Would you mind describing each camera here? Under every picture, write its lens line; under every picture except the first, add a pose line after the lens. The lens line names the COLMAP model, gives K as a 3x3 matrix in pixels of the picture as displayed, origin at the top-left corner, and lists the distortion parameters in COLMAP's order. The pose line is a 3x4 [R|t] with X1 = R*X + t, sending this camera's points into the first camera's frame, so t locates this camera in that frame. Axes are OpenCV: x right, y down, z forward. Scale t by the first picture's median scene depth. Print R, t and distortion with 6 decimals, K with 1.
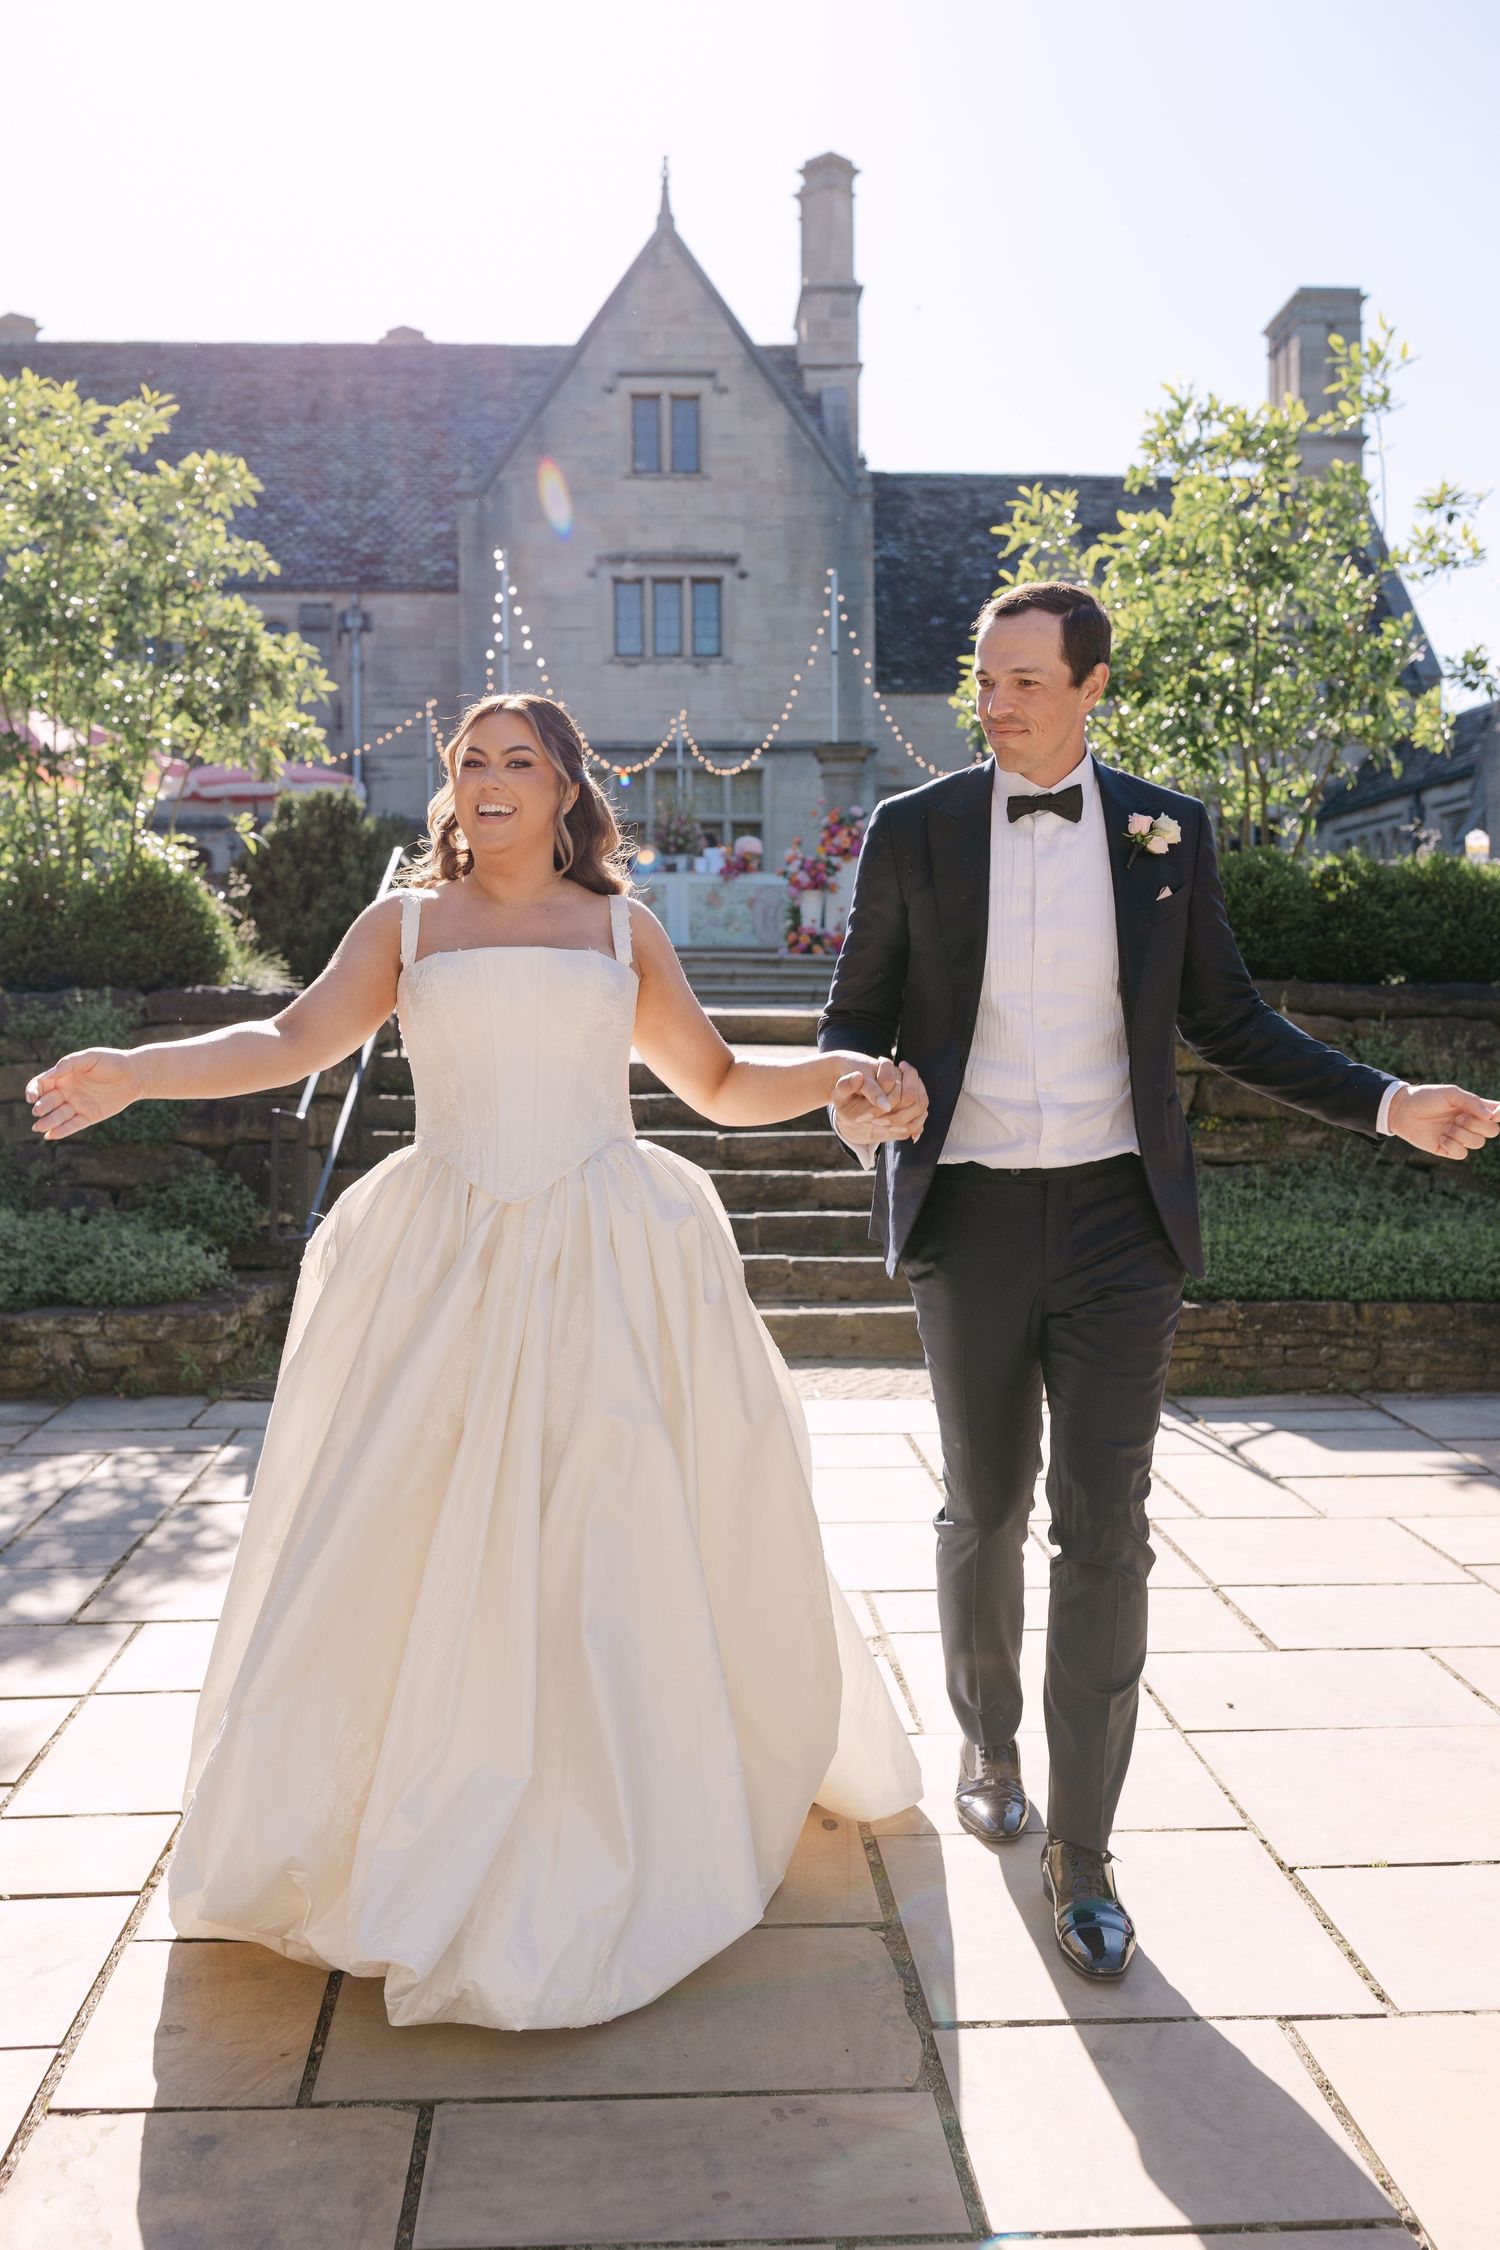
lens RADIAL K [[2271.1, 0, 742.9], [0, 2271.1, 1214.7], [0, 0, 1]] dist [0.001374, 0.017575]
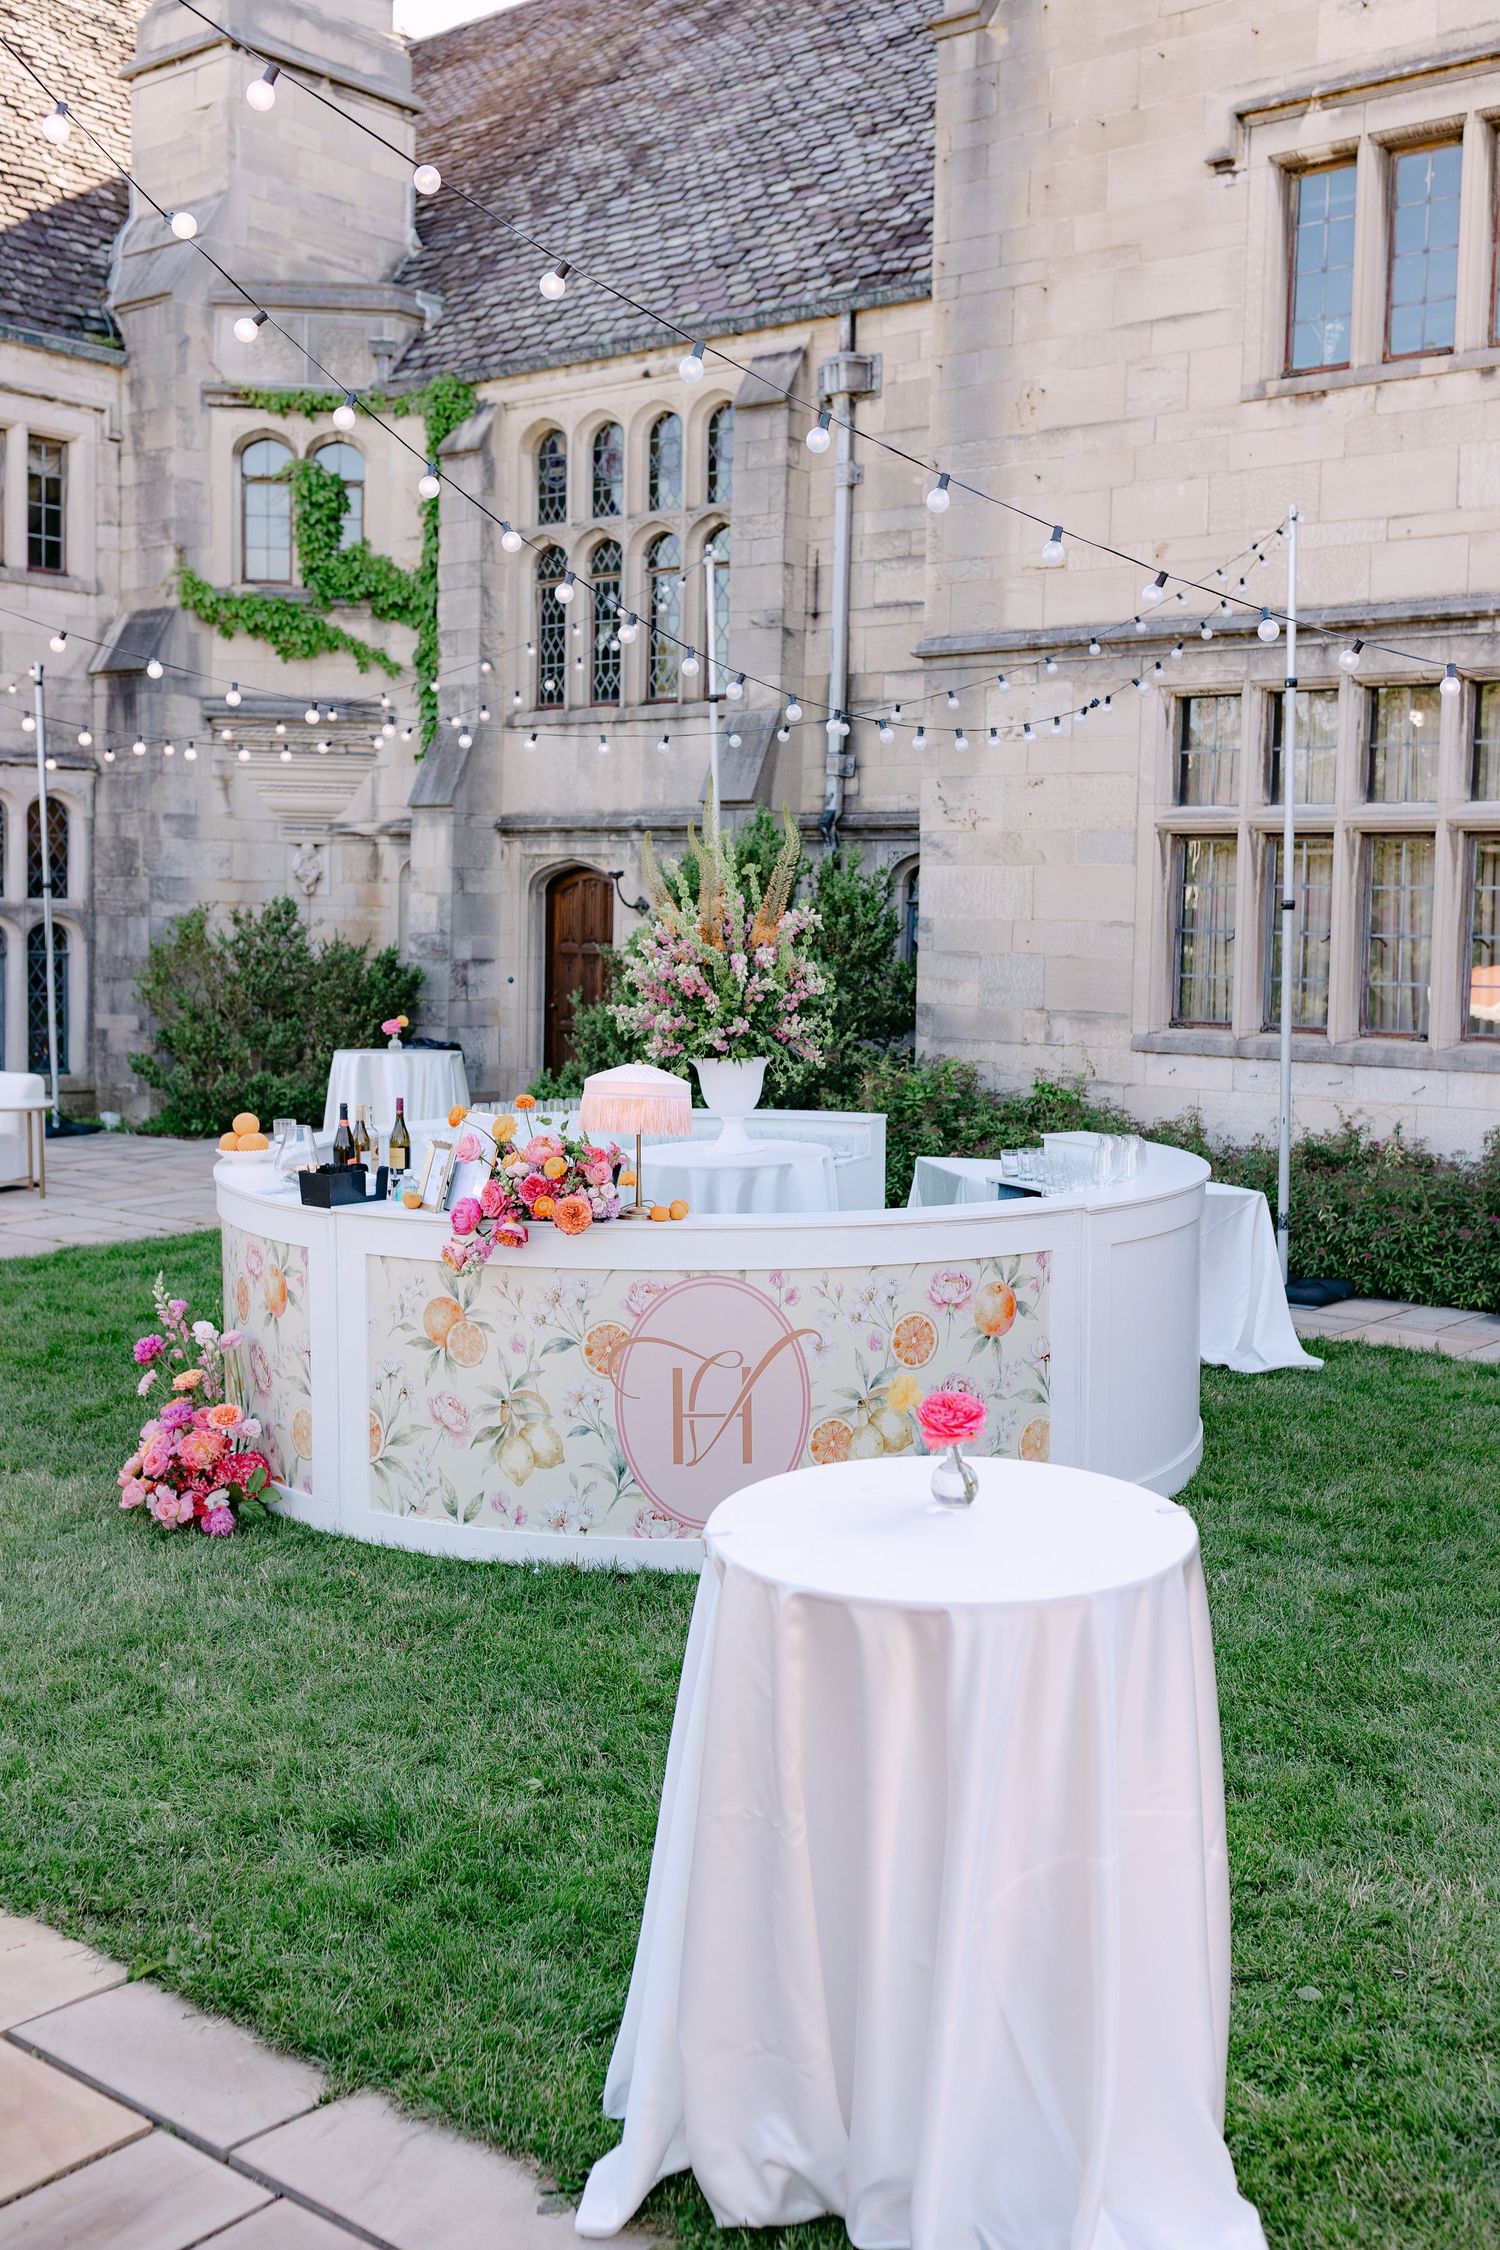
lens RADIAL K [[2225.5, 0, 750.0], [0, 2225.5, 1125.0], [0, 0, 1]] dist [-0.000265, 0.004804]
pose [[0.749960, 0.083353, -0.656211, 0.129292], [-0.062915, 0.996520, 0.054676, -0.139057], [0.658485, 0.000281, 0.752594, 0.672670]]
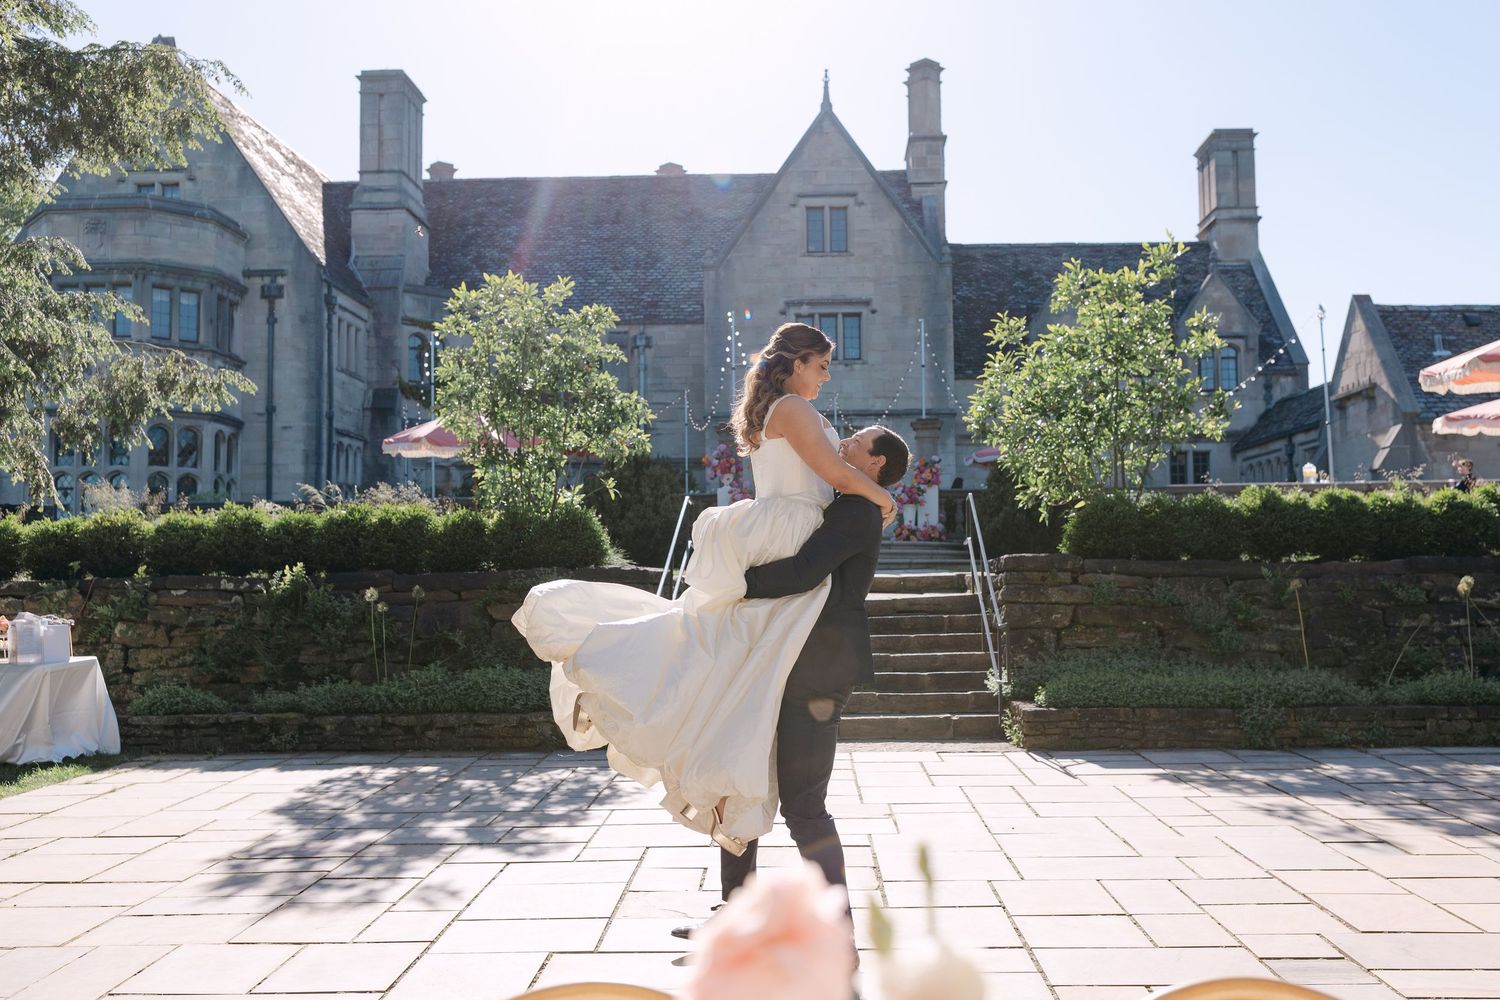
lens RADIAL K [[1514.1, 0, 782.9], [0, 1514.1, 501.1], [0, 0, 1]] dist [0.001374, 0.017575]
pose [[0.997751, -0.010216, -0.066254, 0.005545], [0.001118, 0.990719, -0.135922, 0.006451], [0.067027, 0.135543, 0.988502, -0.079936]]
